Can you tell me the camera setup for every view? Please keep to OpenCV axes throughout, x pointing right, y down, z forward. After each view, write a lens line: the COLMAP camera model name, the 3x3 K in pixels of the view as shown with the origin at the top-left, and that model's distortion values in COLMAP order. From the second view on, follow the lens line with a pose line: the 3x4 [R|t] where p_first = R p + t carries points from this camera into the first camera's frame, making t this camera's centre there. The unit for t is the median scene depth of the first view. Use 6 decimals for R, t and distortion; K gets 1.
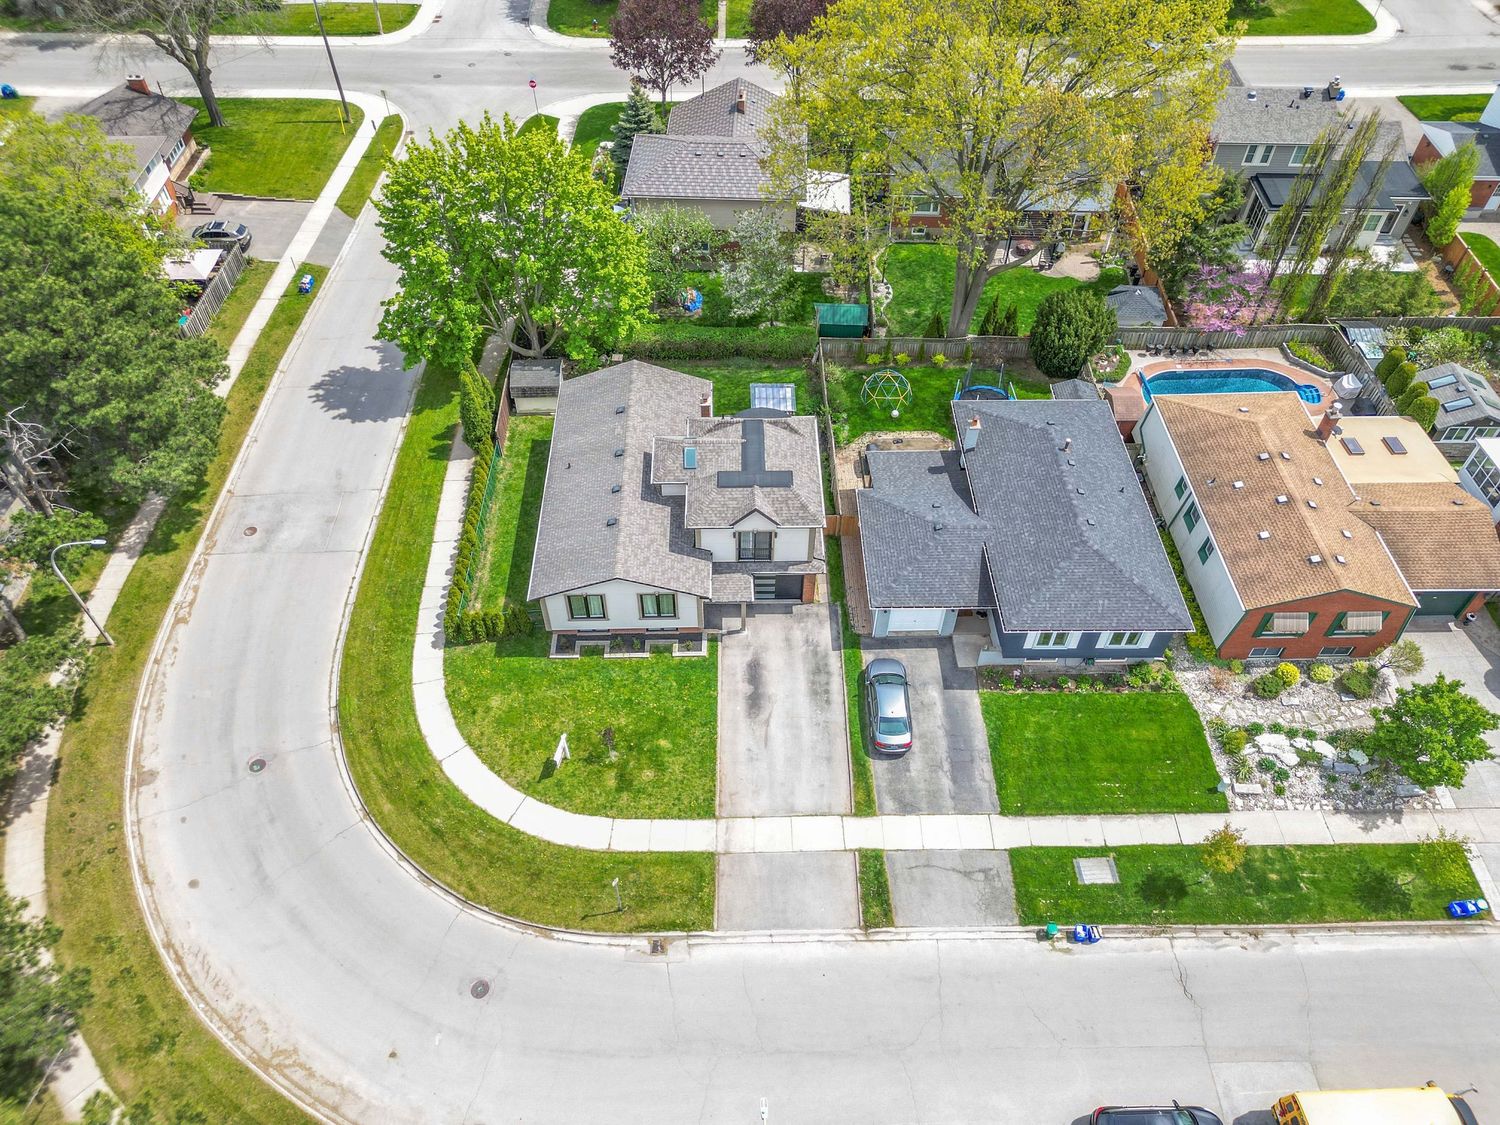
lens RADIAL K [[1048.4, 0, 747.6], [0, 1048.4, 564.5], [0, 0, 1]] dist [0.074314, -0.068625]
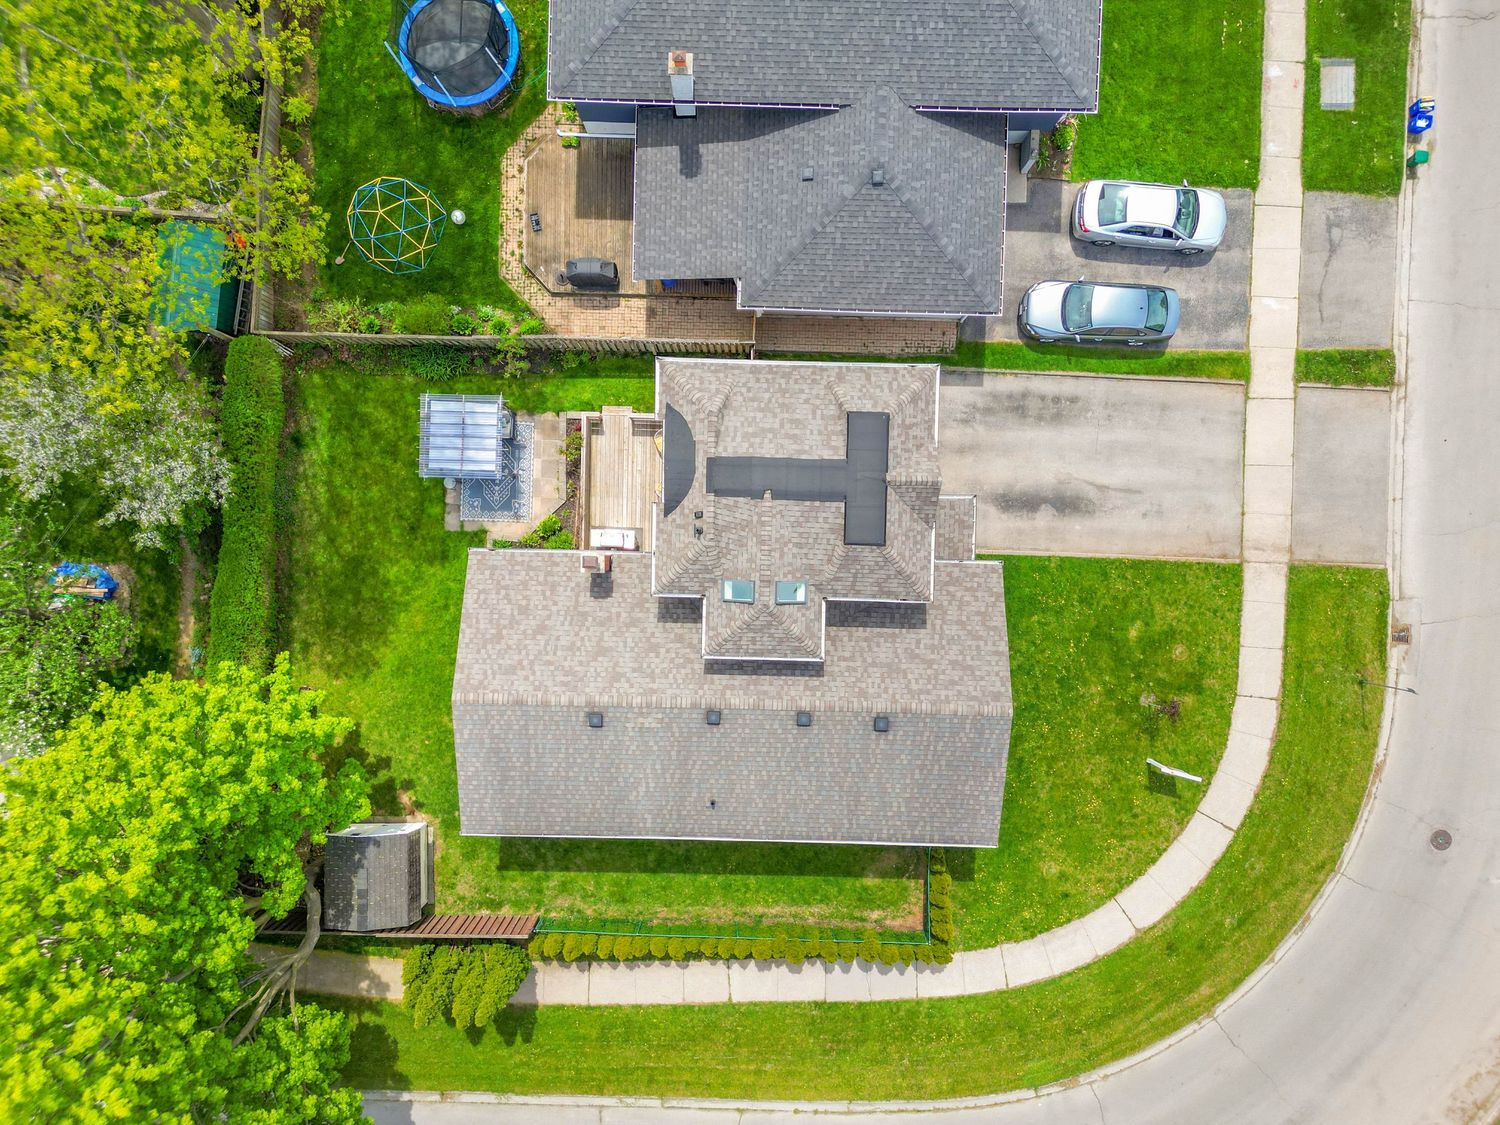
lens RADIAL K [[1048.4, 0, 747.6], [0, 1048.4, 564.5], [0, 0, 1]] dist [0.074314, -0.068625]
pose [[0.043537, -0.998973, -0.012575, -0.034746], [0.744622, 0.024055, 0.667053, -0.507684], [-0.666065, -0.038405, 0.744904, 0.616994]]
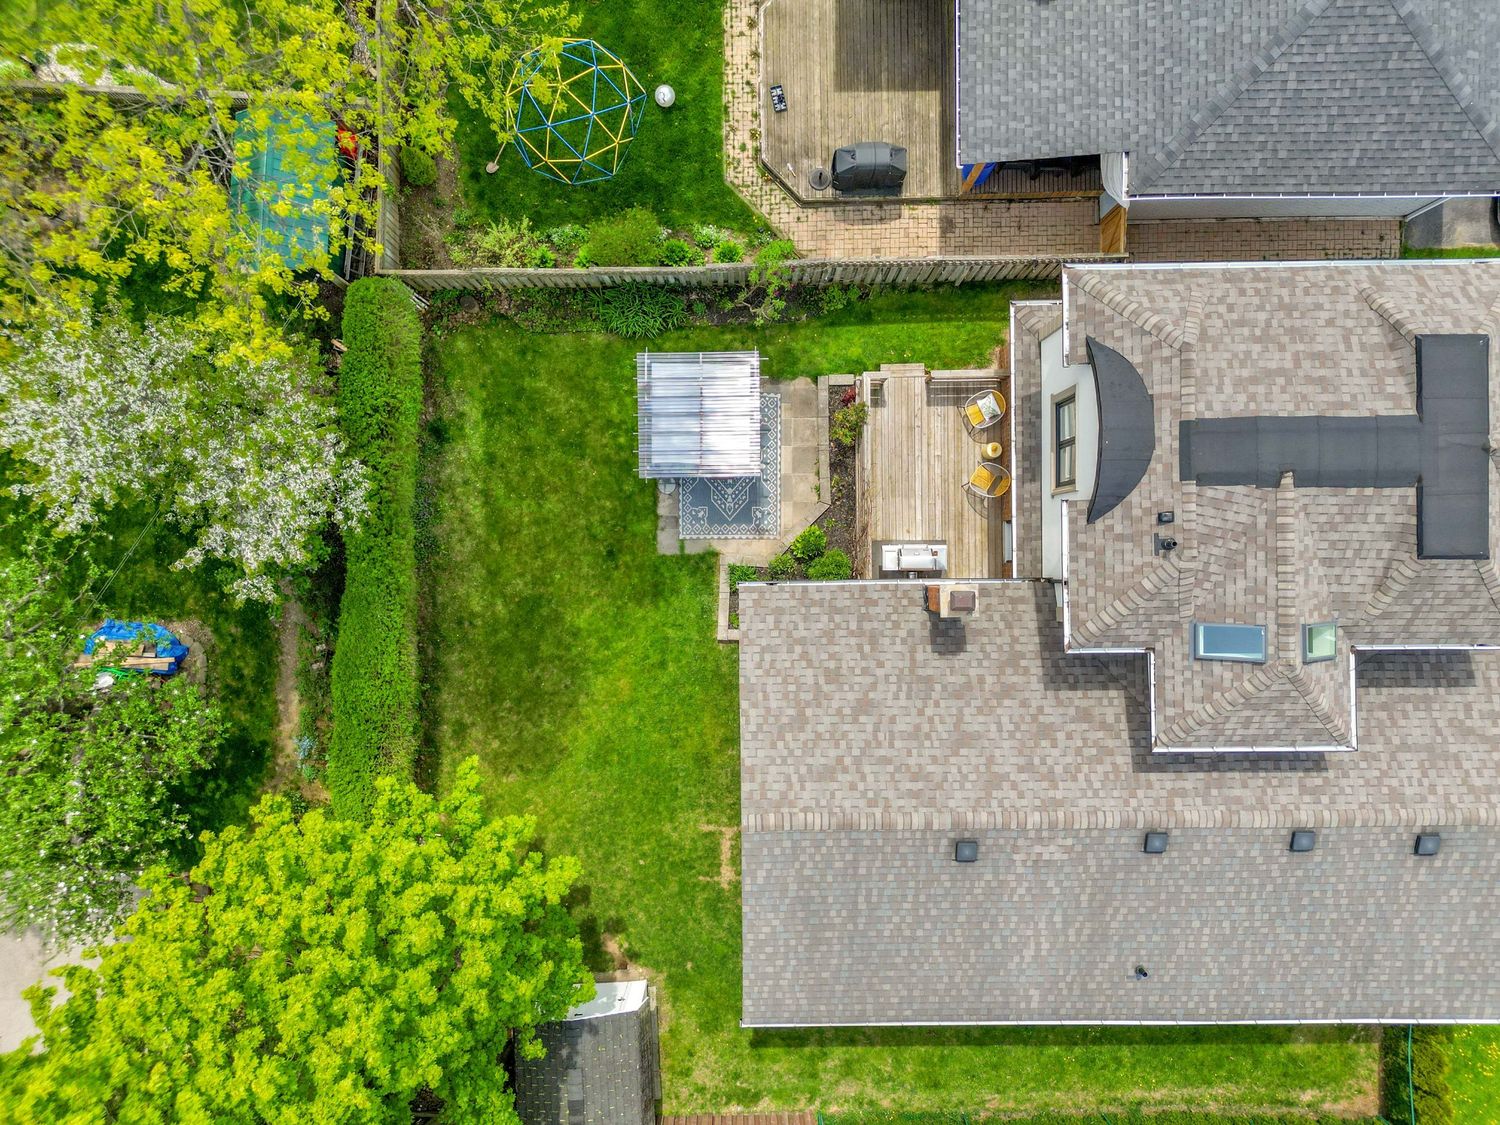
lens RADIAL K [[1048.4, 0, 747.6], [0, 1048.4, 564.5], [0, 0, 1]] dist [0.074314, -0.068625]
pose [[0.007905, -0.999910, -0.010810, -0.028664], [0.743561, -0.001351, 0.668667, -0.481006], [-0.668622, -0.013323, 0.743483, 0.894135]]
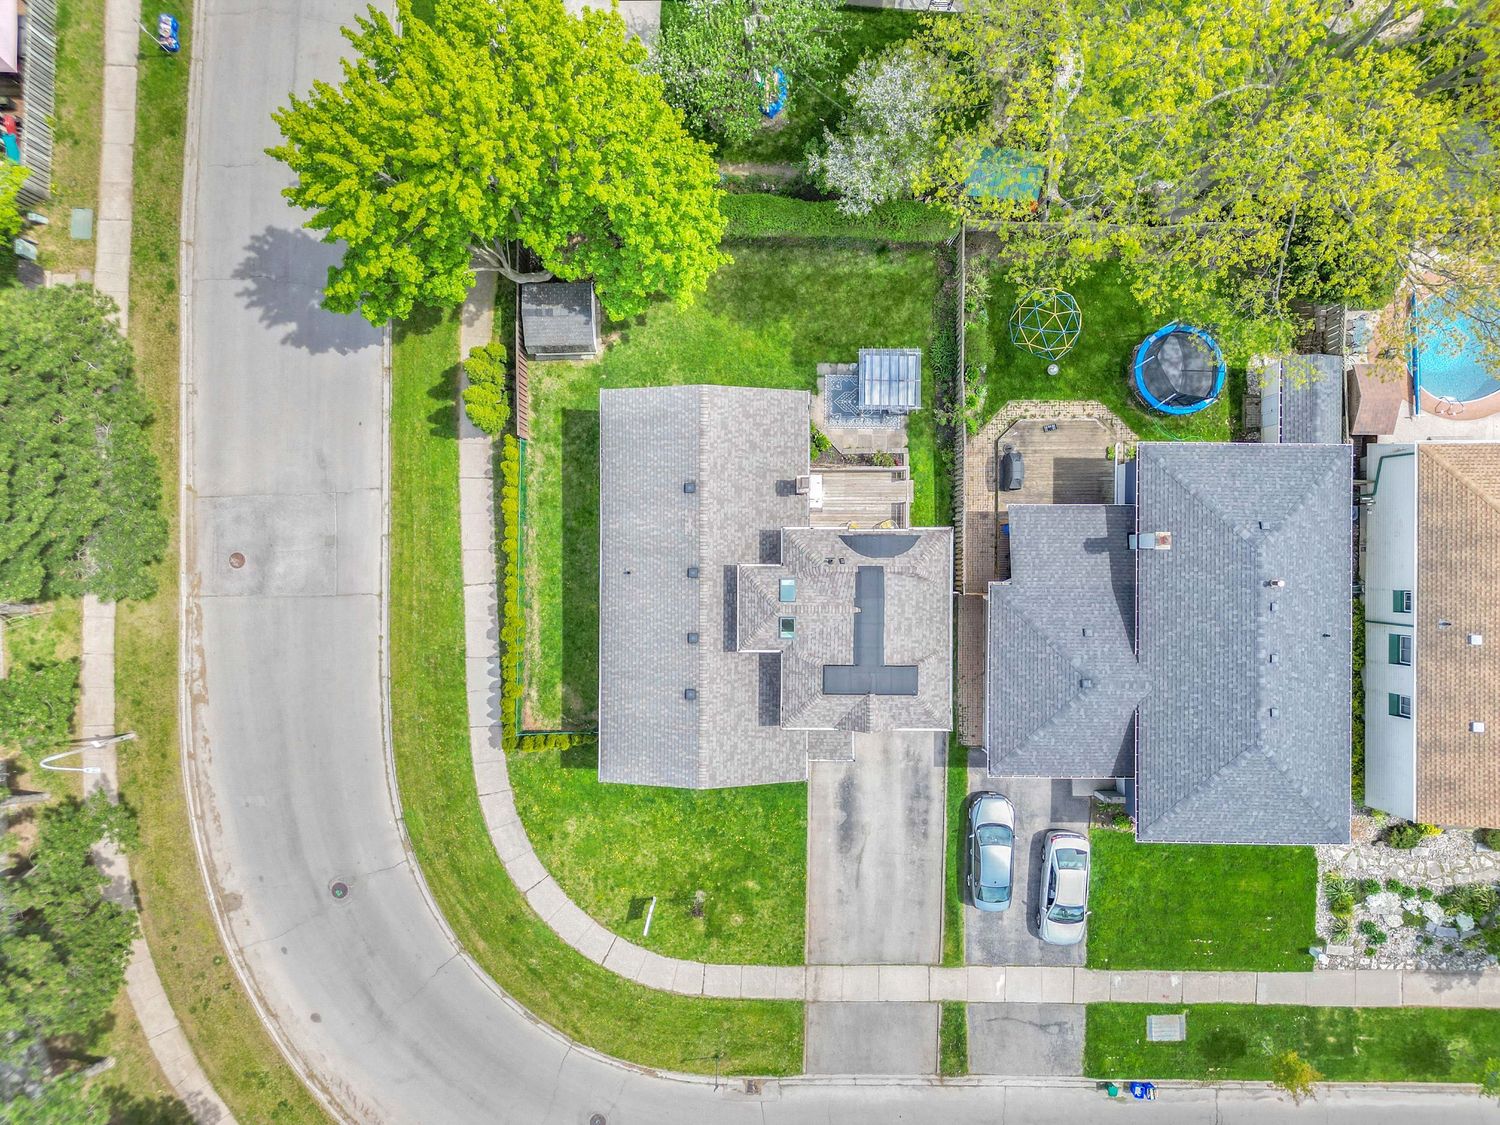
lens RADIAL K [[1048.4, 0, 747.6], [0, 1048.4, 564.5], [0, 0, 1]] dist [0.074314, -0.068625]
pose [[0.999732, 0.023043, 0.002158, -0.090187], [-0.018601, 0.744512, 0.667349, -0.679068], [0.013771, -0.667211, 0.744742, 0.461377]]
